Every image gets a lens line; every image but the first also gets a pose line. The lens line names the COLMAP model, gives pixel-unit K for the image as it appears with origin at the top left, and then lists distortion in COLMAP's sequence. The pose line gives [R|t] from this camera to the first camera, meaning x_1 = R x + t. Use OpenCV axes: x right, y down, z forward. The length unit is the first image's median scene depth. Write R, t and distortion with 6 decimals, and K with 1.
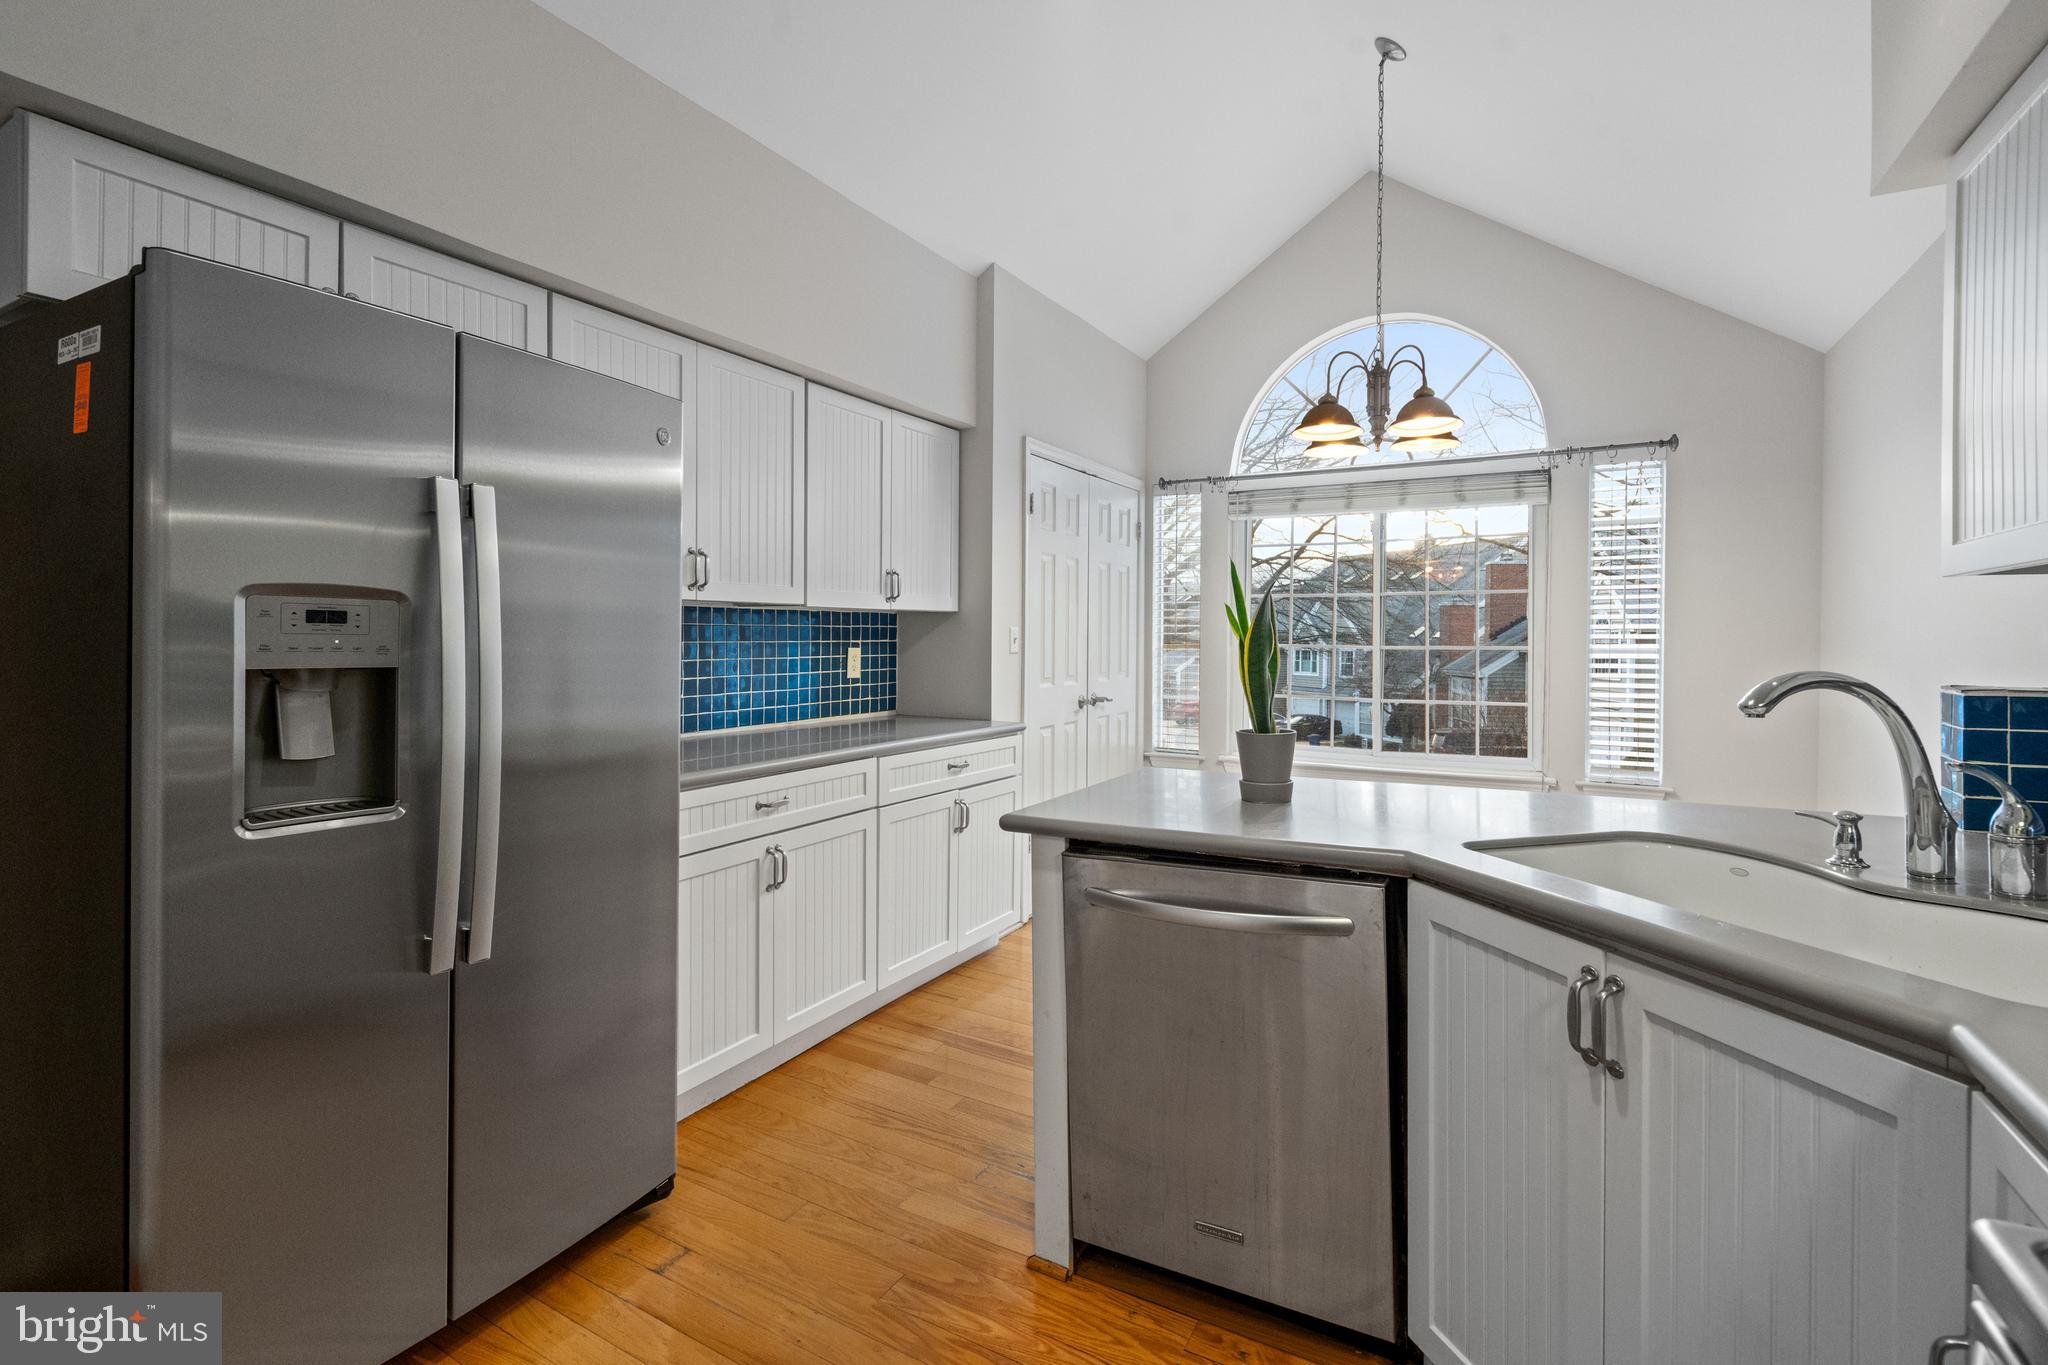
lens RADIAL K [[934.7, 0, 1017.1], [0, 934.7, 651.6], [0, 0, 1]] dist [-0.002460, -0.000511]
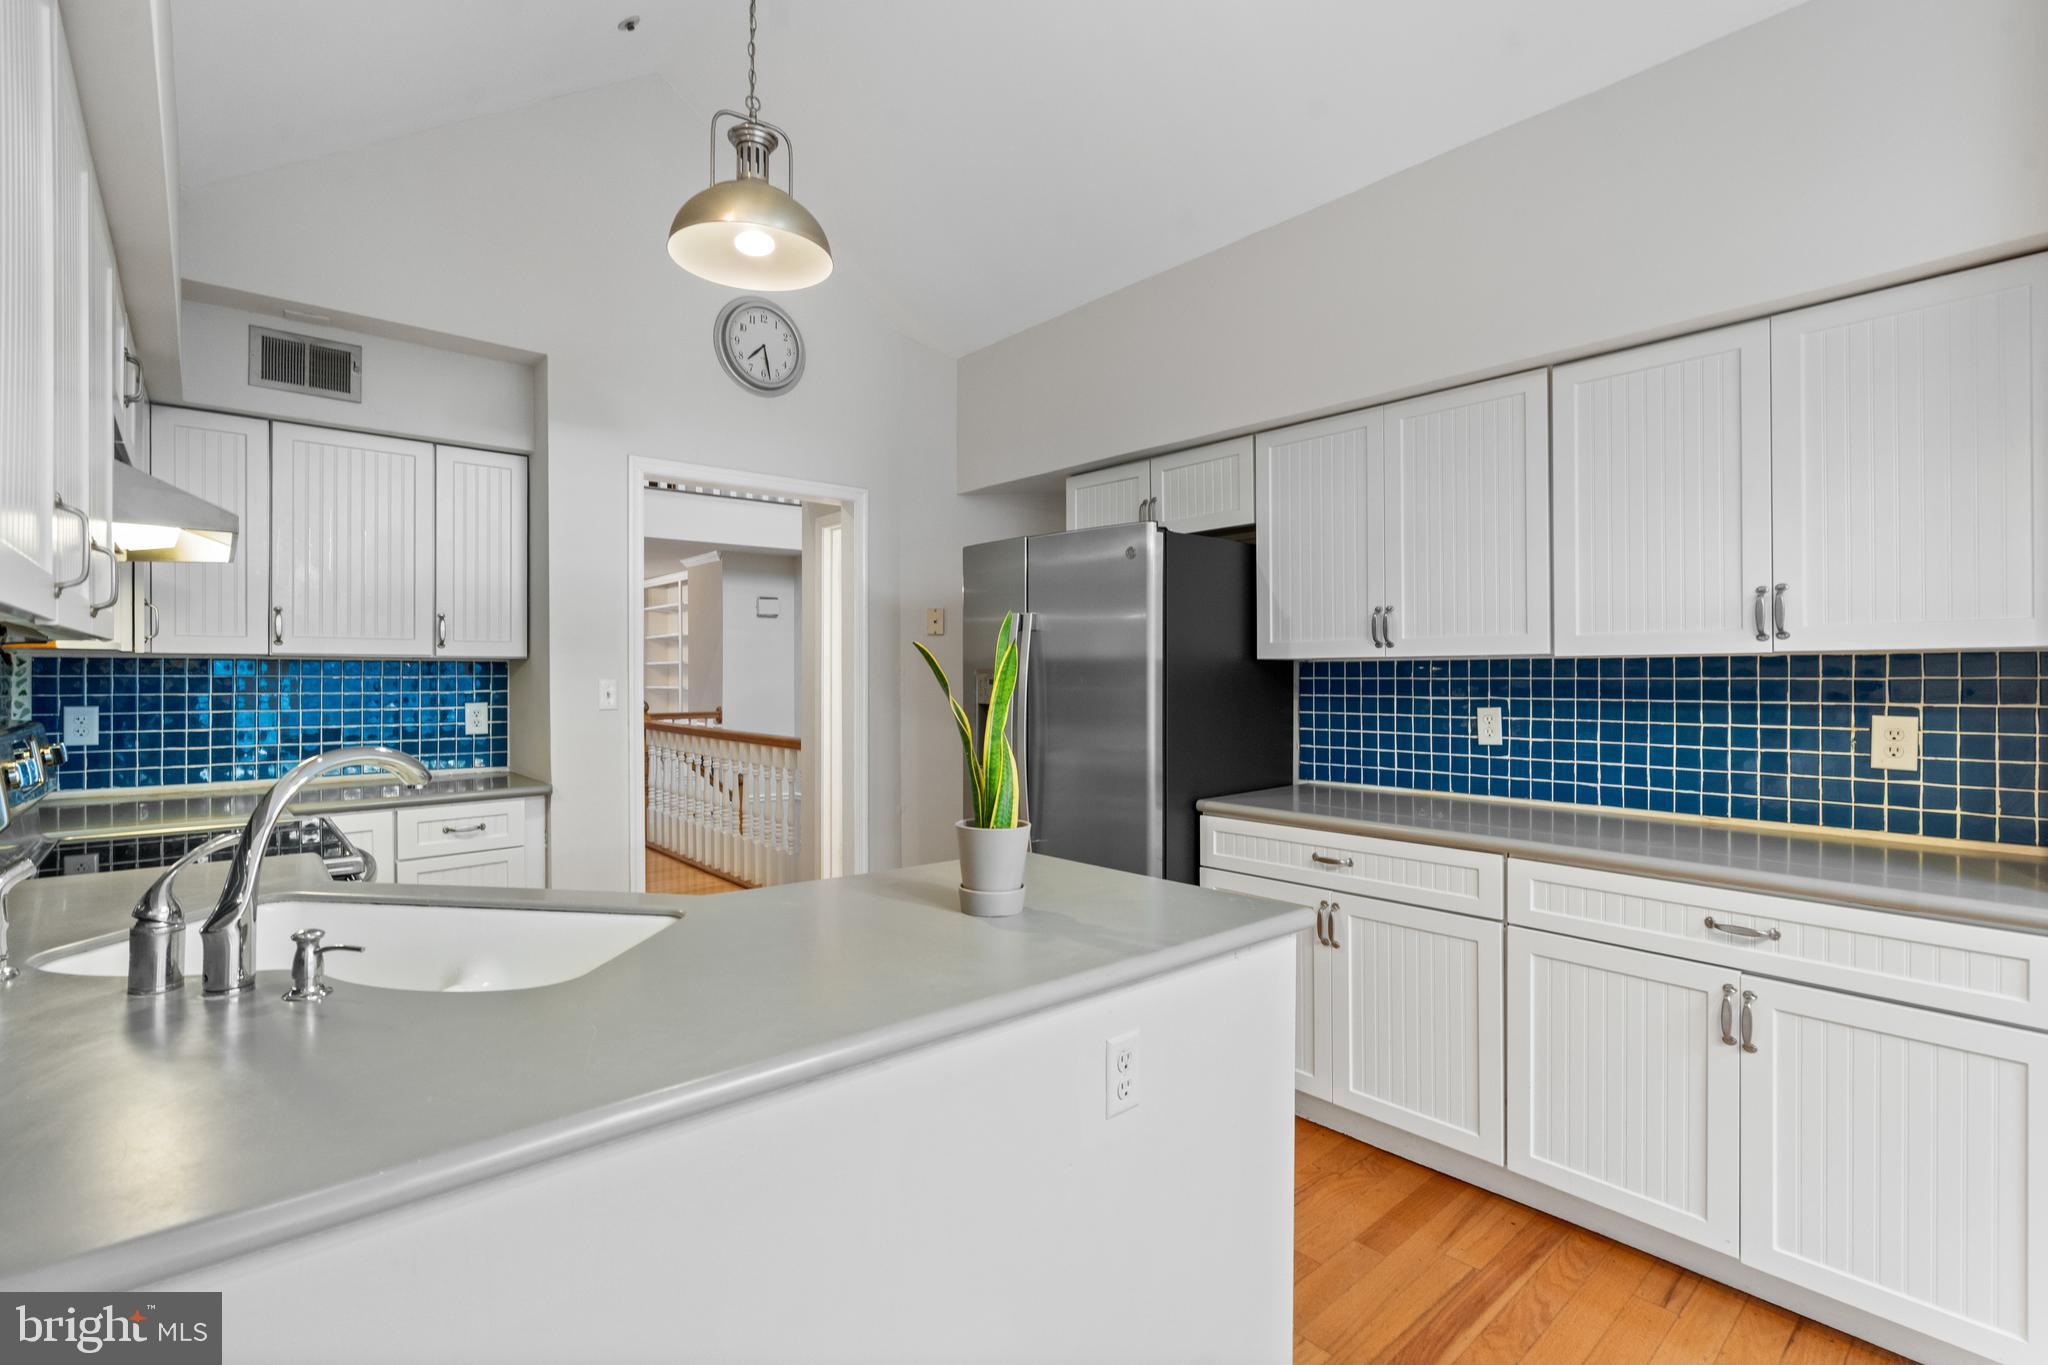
lens RADIAL K [[934.7, 0, 1032.5], [0, 934.7, 677.2], [0, 0, 1]] dist [-0.002460, -0.000511]
pose [[-0.331056, -0.008741, -0.943571, 0.590483], [-0.021360, 0.999770, -0.001768, -0.017089], [0.943369, 0.019569, -0.331167, 0.763386]]
